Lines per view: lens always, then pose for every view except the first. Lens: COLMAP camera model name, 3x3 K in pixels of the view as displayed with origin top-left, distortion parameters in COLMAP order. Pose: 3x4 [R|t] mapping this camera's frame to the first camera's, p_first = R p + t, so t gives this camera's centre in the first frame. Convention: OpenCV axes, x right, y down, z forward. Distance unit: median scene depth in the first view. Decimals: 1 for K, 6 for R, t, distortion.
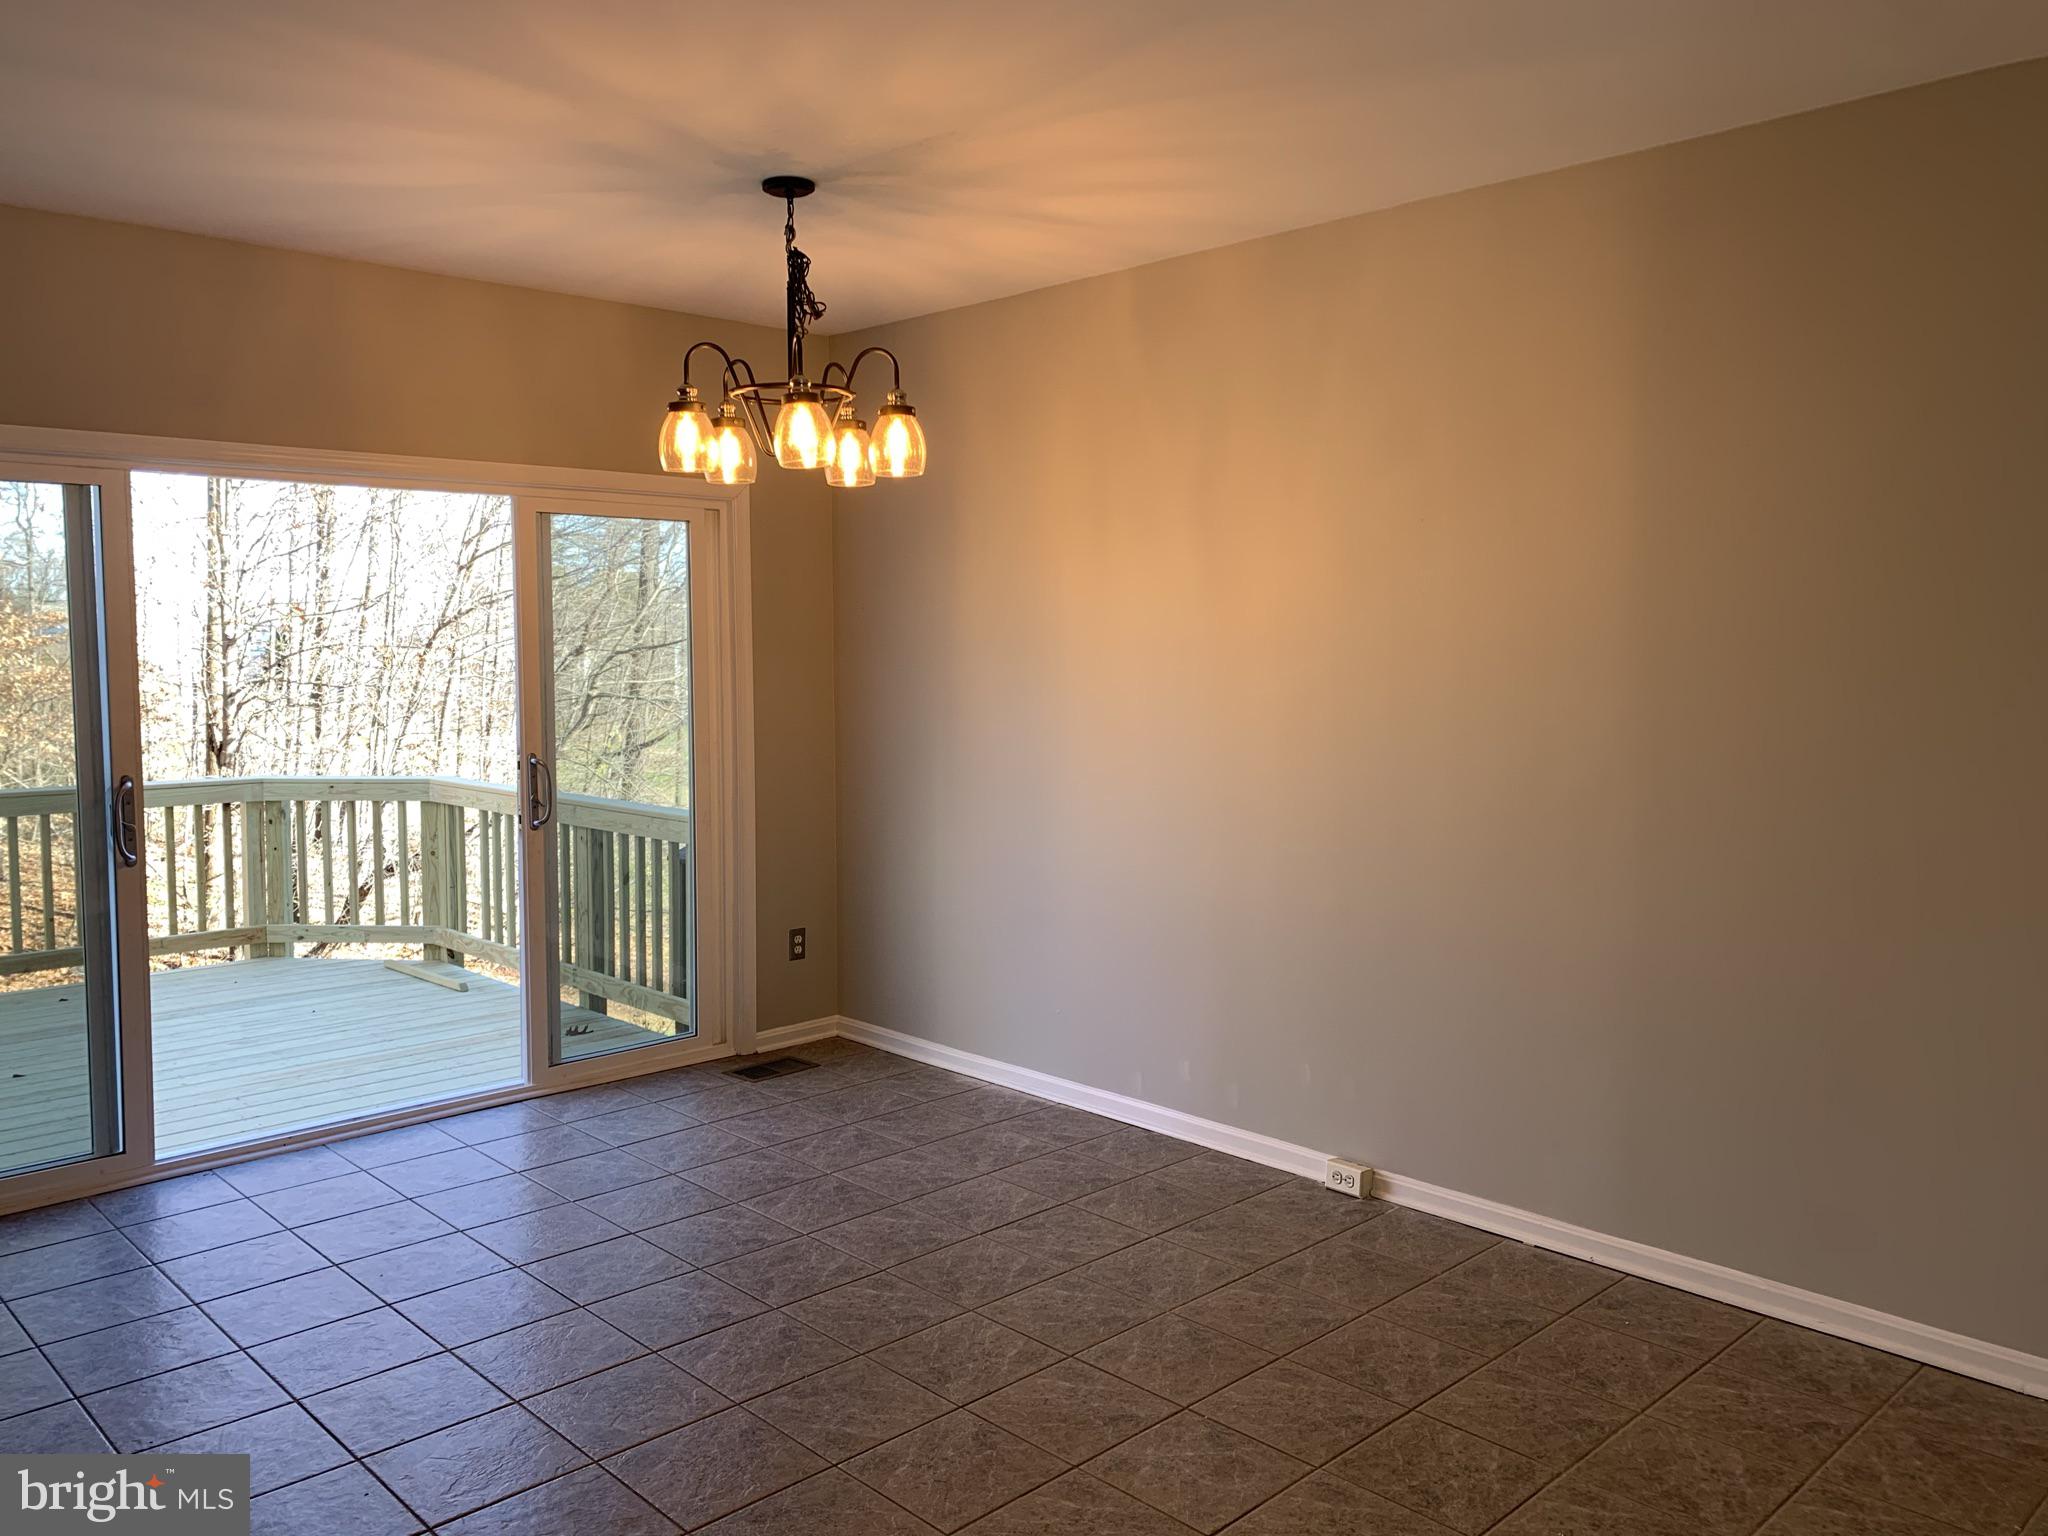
lens RADIAL K [[1546.5, 0, 1028.8], [0, 1546.5, 756.9], [0, 0, 1]] dist [0.008848, -0.020343]
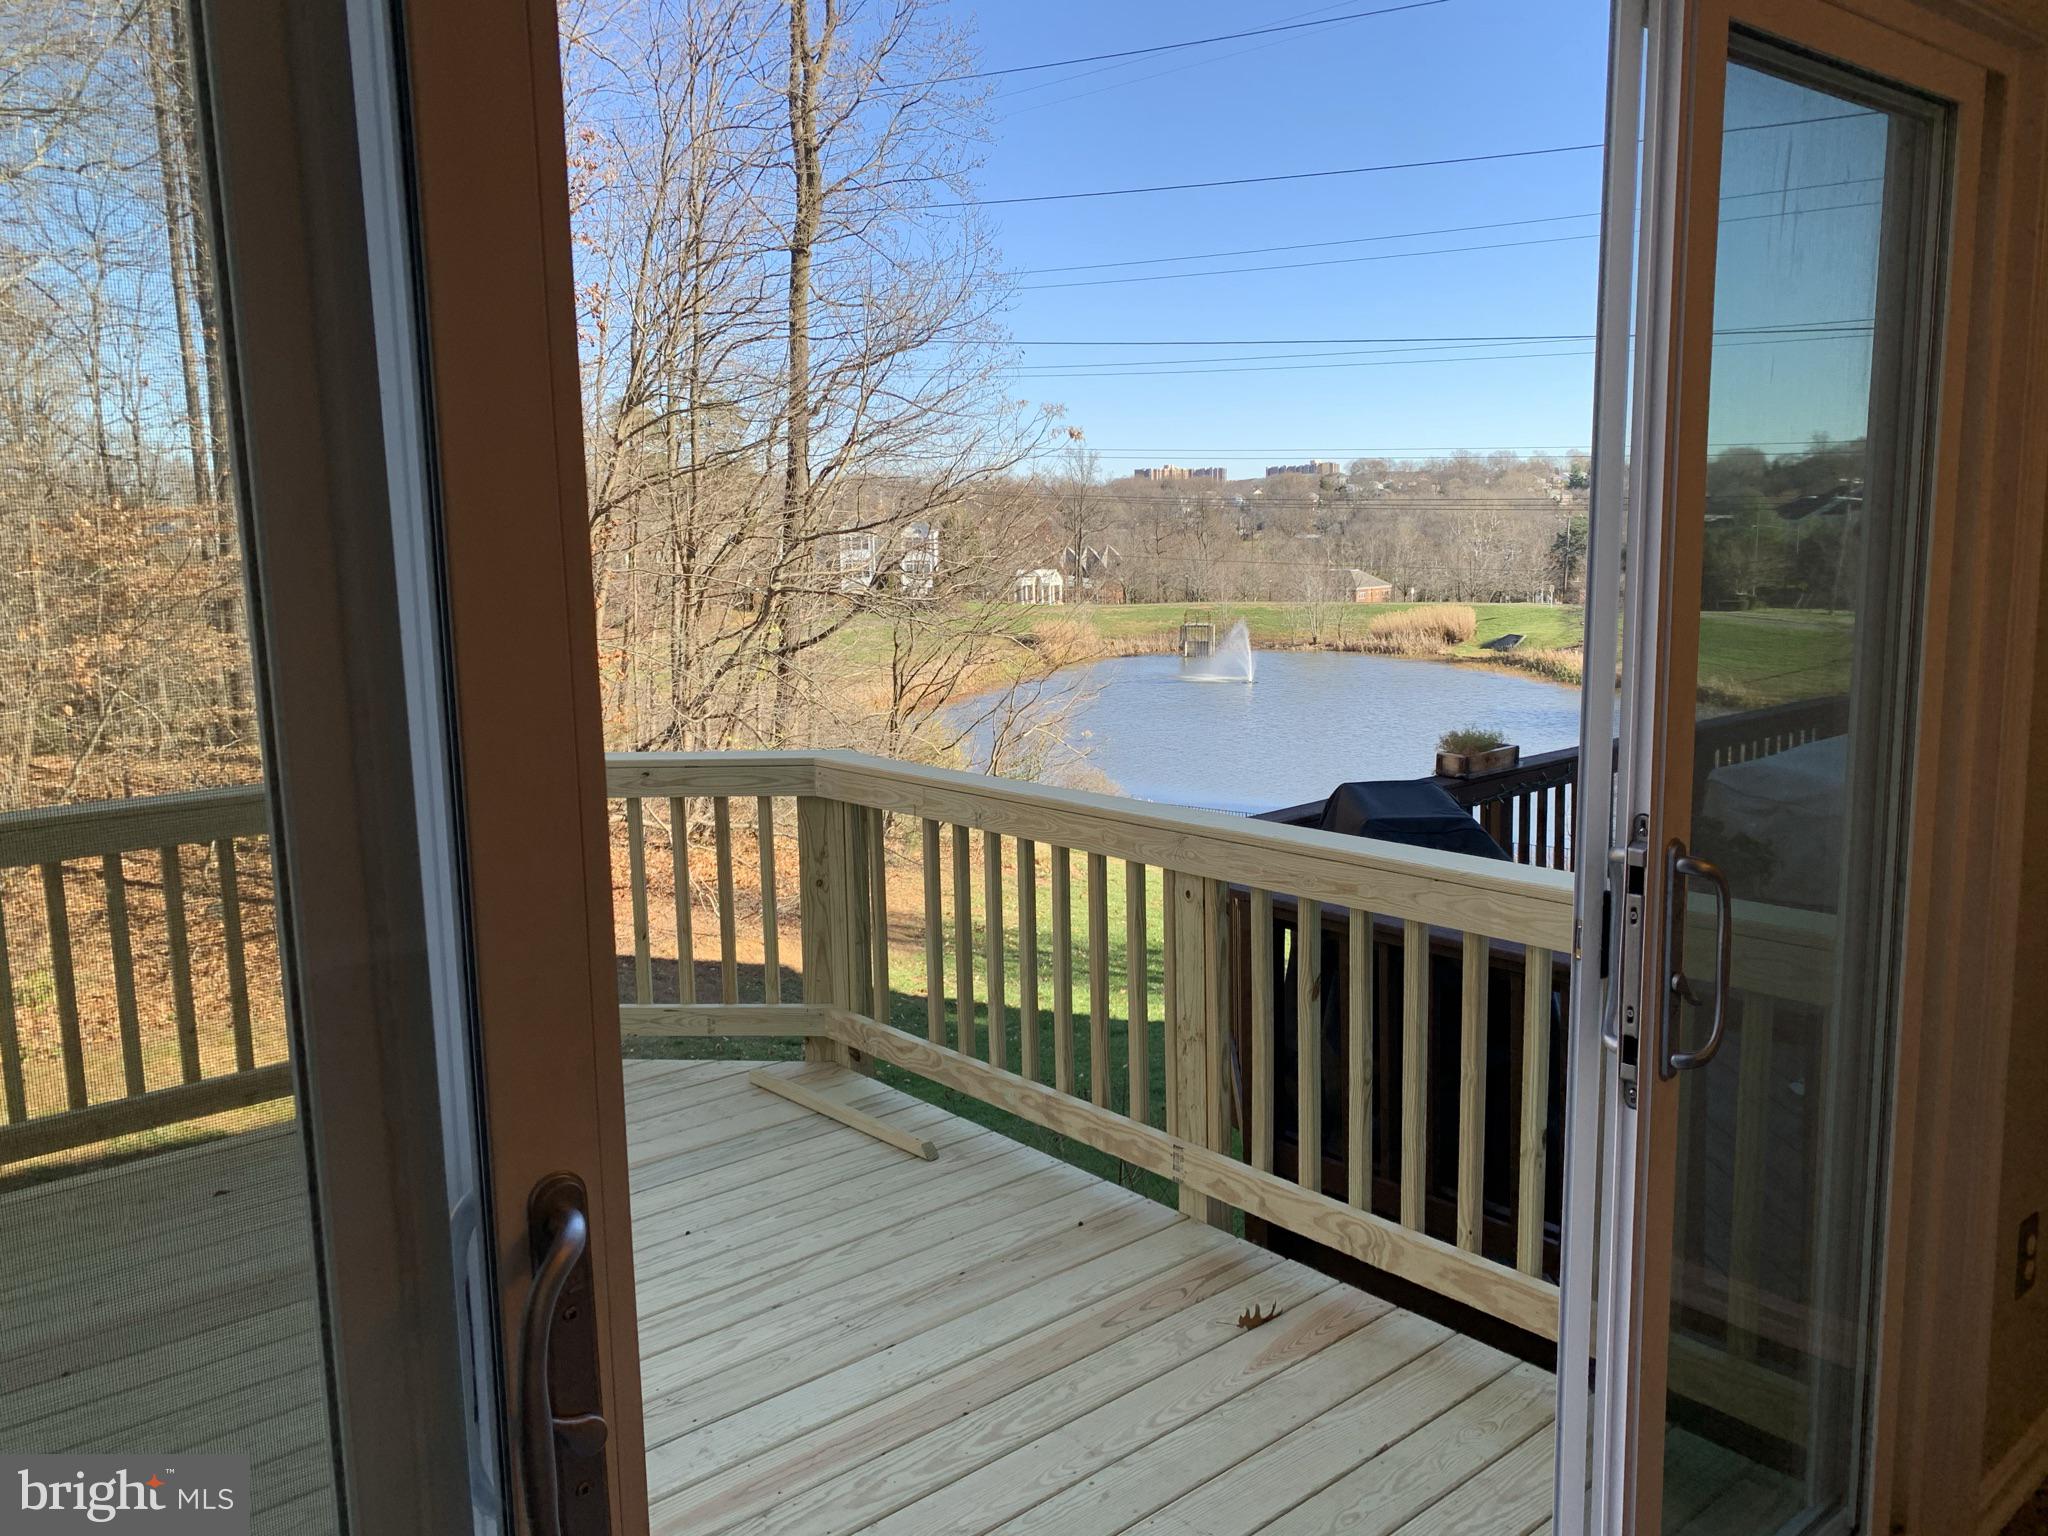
lens RADIAL K [[1536.8, 0, 1017.9], [0, 1536.8, 759.9], [0, 0, 1]] dist [0.107789, -0.212420]
pose [[0.997591, -0.014240, -0.067894, -0.289251], [0.019513, 0.996790, 0.077649, -0.029970], [0.066571, -0.078787, 0.994666, 0.460834]]
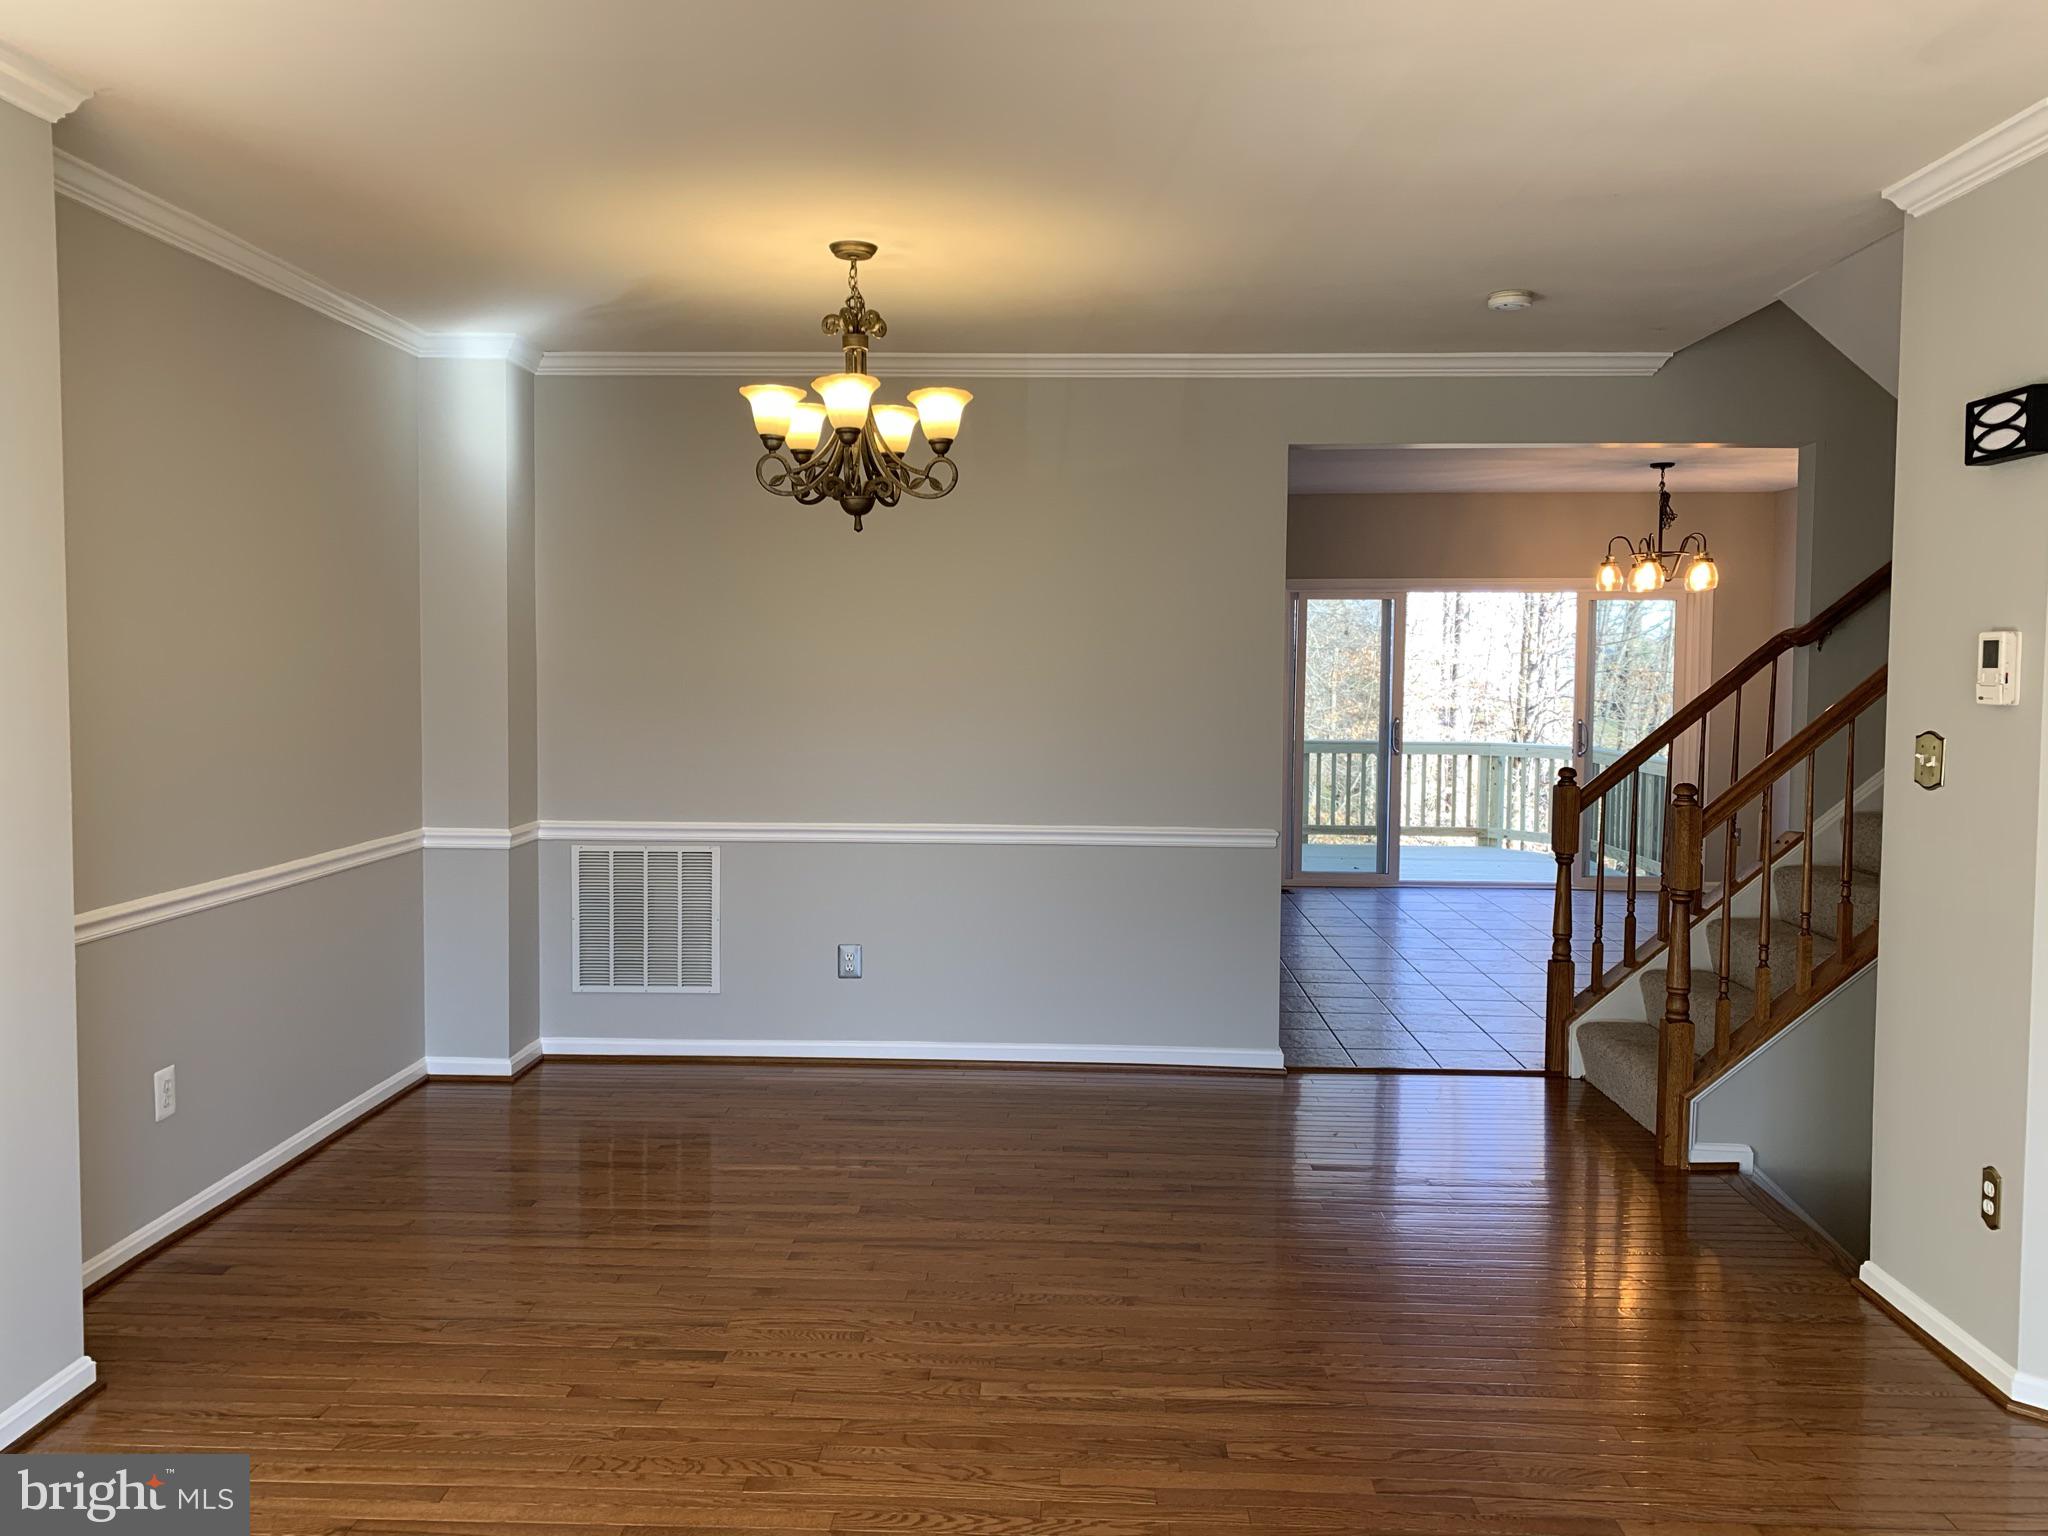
lens RADIAL K [[1546.5, 0, 1028.8], [0, 1546.5, 756.9], [0, 0, 1]] dist [0.008848, -0.020343]
pose [[0.712064, 0.046842, -0.700551, 0.394657], [-0.061183, 0.998116, 0.004549, 0.055501], [0.699444, 0.039622, 0.713588, -0.632262]]
